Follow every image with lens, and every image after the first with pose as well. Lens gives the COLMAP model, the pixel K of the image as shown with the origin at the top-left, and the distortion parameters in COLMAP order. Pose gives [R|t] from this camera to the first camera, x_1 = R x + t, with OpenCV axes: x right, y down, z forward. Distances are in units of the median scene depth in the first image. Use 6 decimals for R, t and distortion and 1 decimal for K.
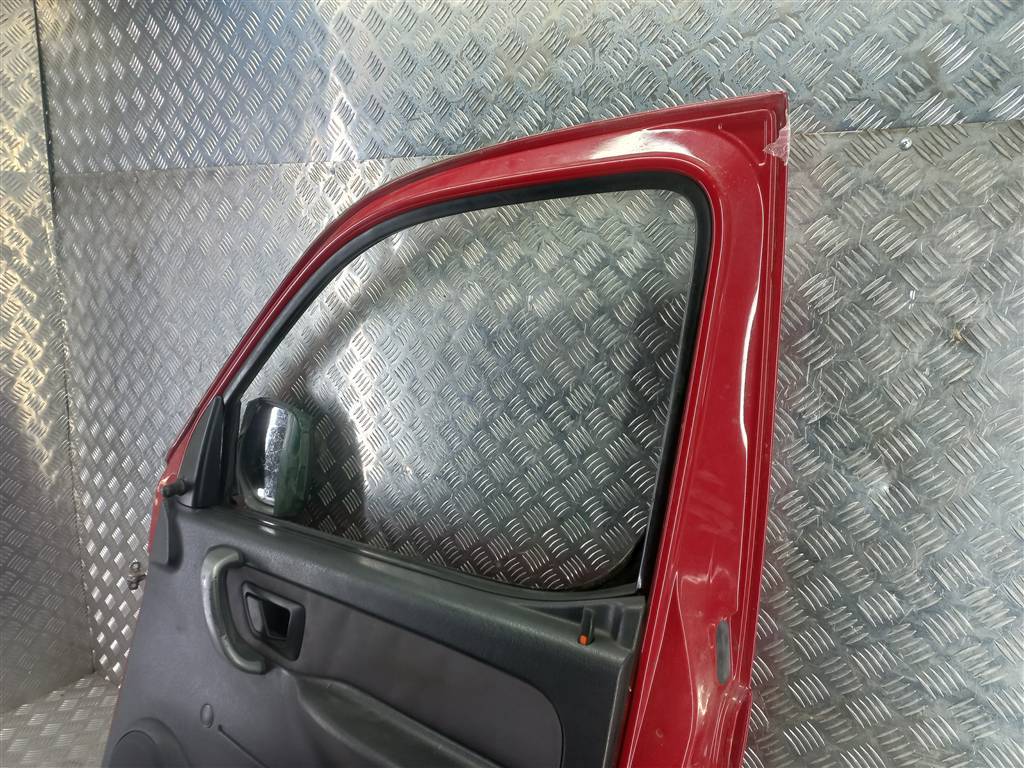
lens RADIAL K [[723.2, 0, 523.1], [0, 723.2, 372.3], [0, 0, 1]] dist [0.051619, 0.000426]
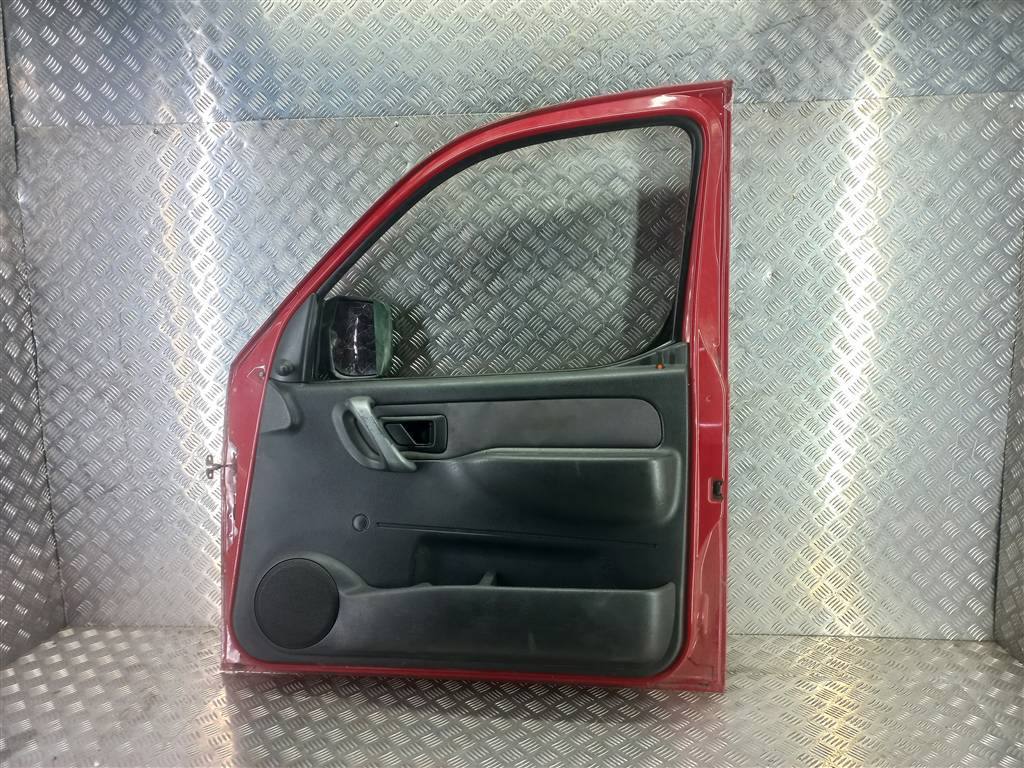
lens RADIAL K [[740.6, 0, 512.0], [0, 740.6, 384.0], [0, 0, 1]] dist [0.016322, -0.001910]
pose [[0.879450, -0.103331, 0.464640, -1.017229], [0.124782, 0.992062, -0.015557, 0.354975], [-0.459344, 0.071660, 0.885363, -0.445880]]
